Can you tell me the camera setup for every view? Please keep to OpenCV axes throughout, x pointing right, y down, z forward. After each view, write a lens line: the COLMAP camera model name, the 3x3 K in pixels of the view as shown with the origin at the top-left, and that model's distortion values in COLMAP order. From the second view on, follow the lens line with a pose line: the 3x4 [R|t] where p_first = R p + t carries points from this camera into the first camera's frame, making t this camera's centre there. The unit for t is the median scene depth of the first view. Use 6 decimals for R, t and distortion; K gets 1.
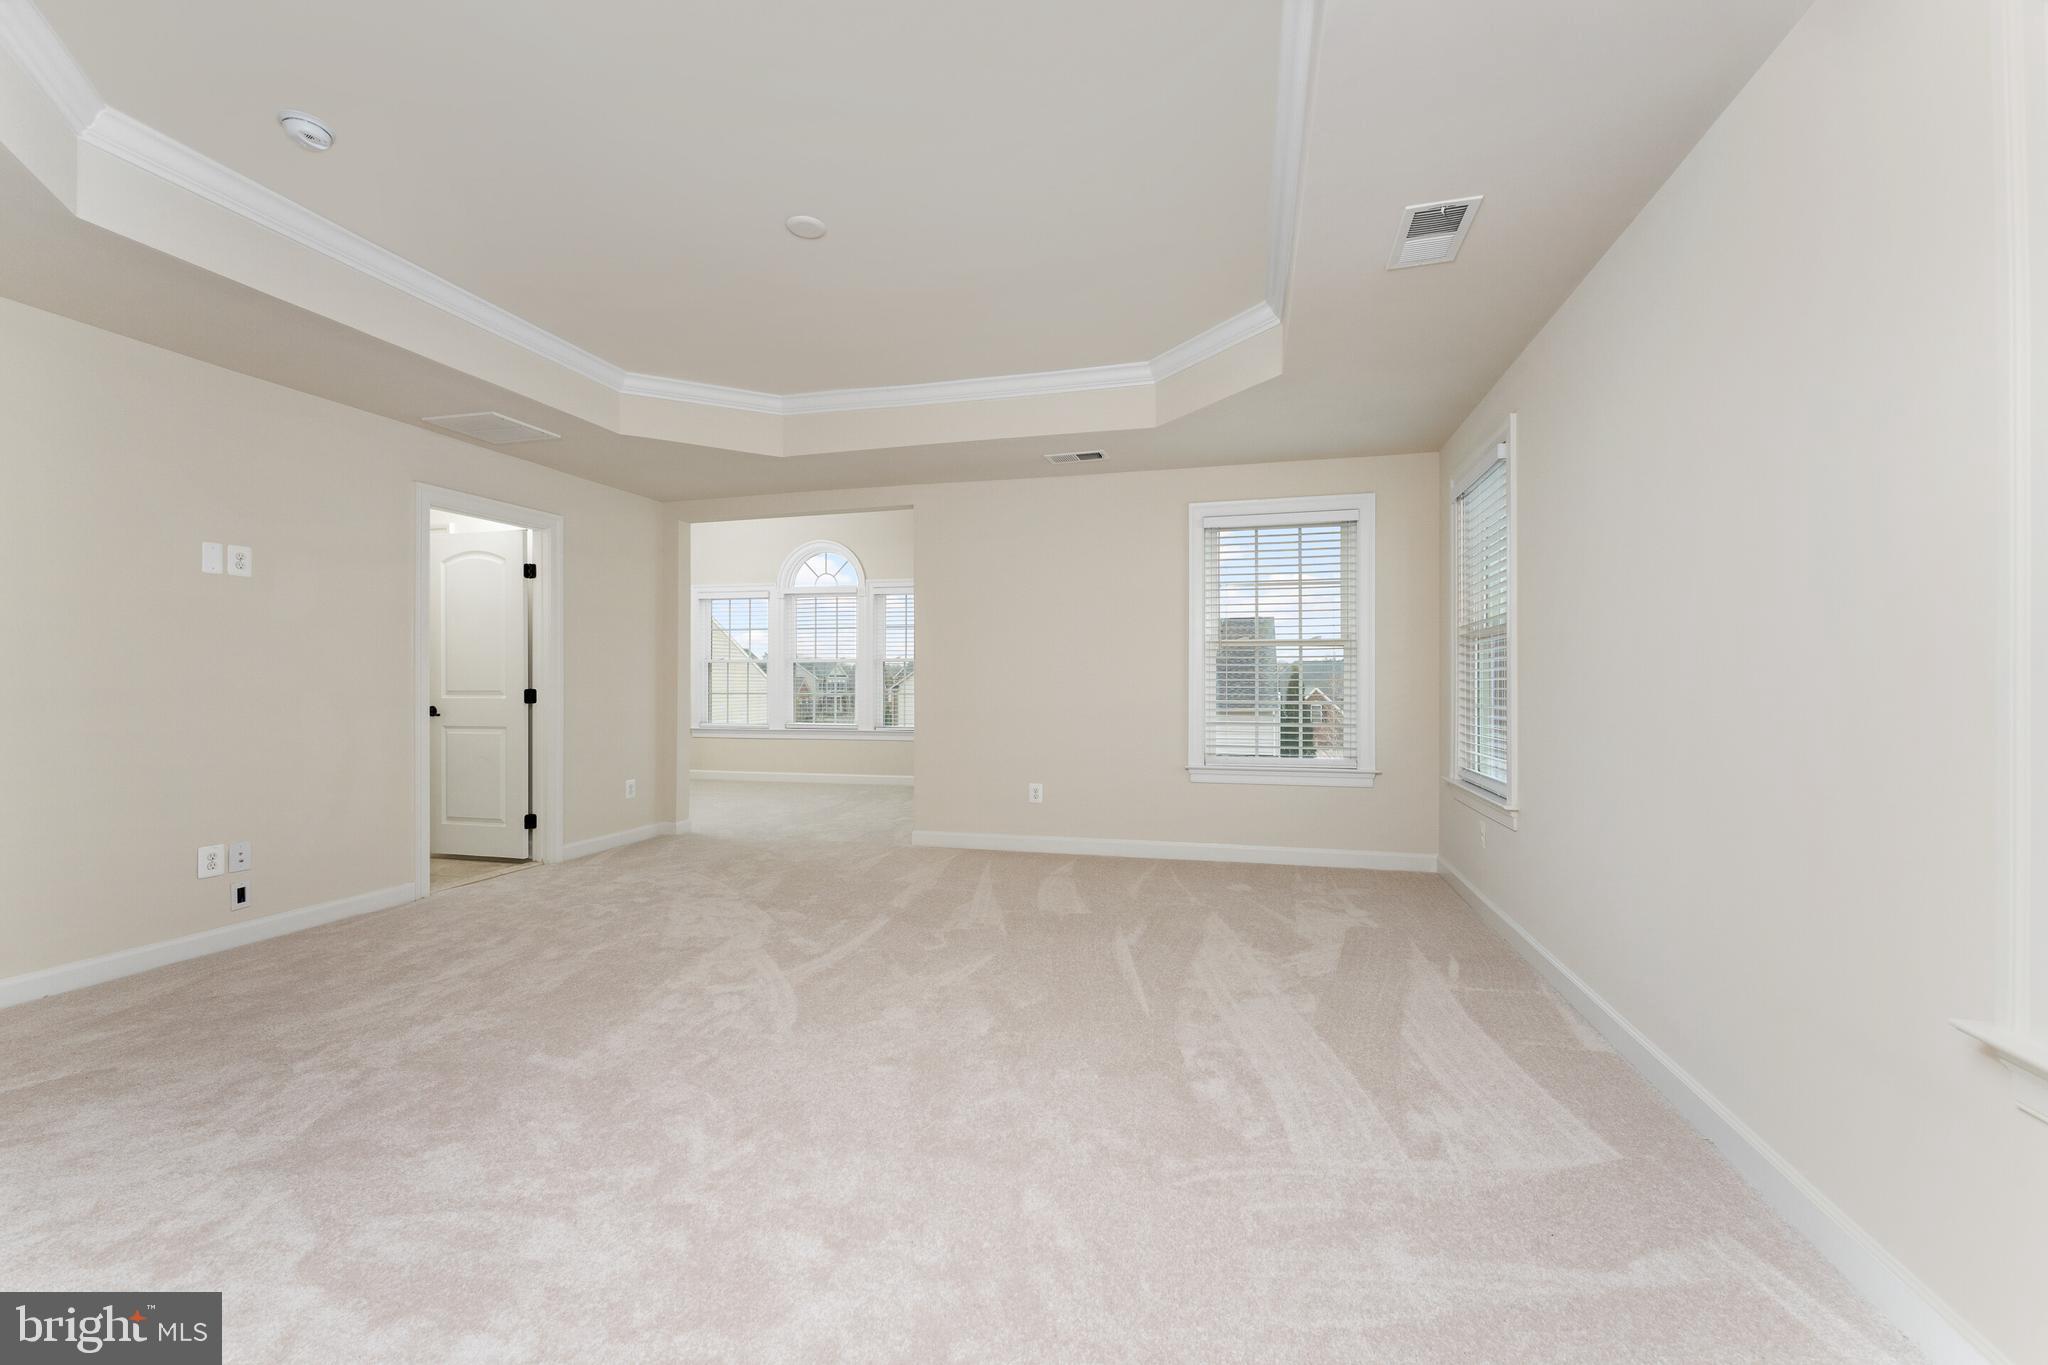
lens RADIAL K [[835.0, 0, 1024.0], [0, 835.0, 682.5], [0, 0, 1]] dist [0.000680, 0.000021]
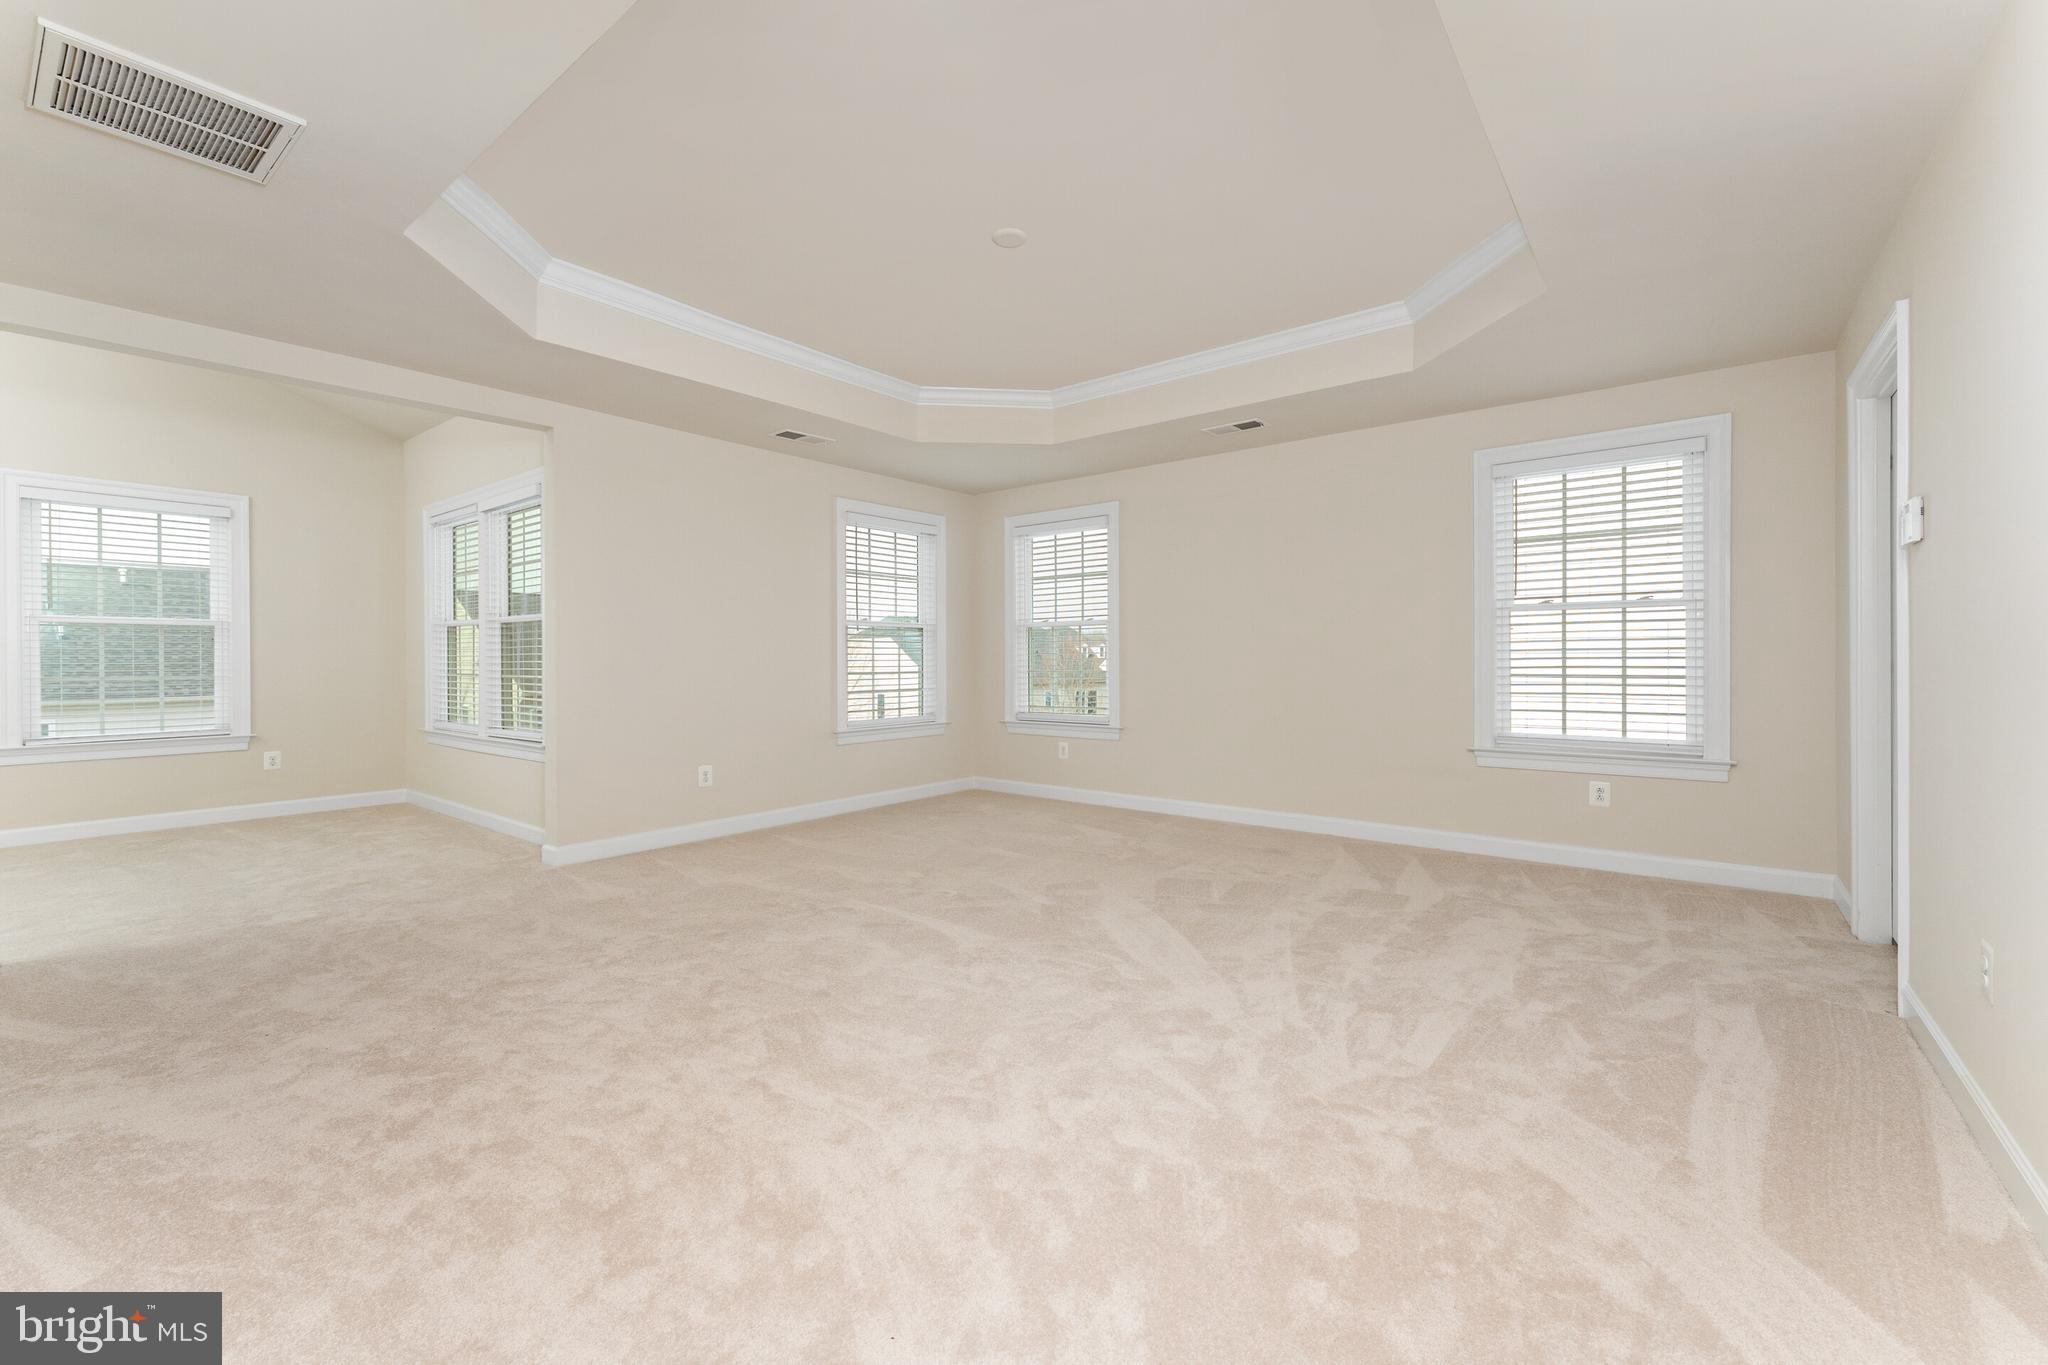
lens RADIAL K [[835.0, 0, 1024.0], [0, 835.0, 682.5], [0, 0, 1]] dist [0.000680, 0.000021]
pose [[0.921551, 0.003175, -0.388244, 0.122509], [0.008791, 0.999540, 0.029040, 0.000110], [0.388158, -0.030175, 0.921099, -0.009415]]
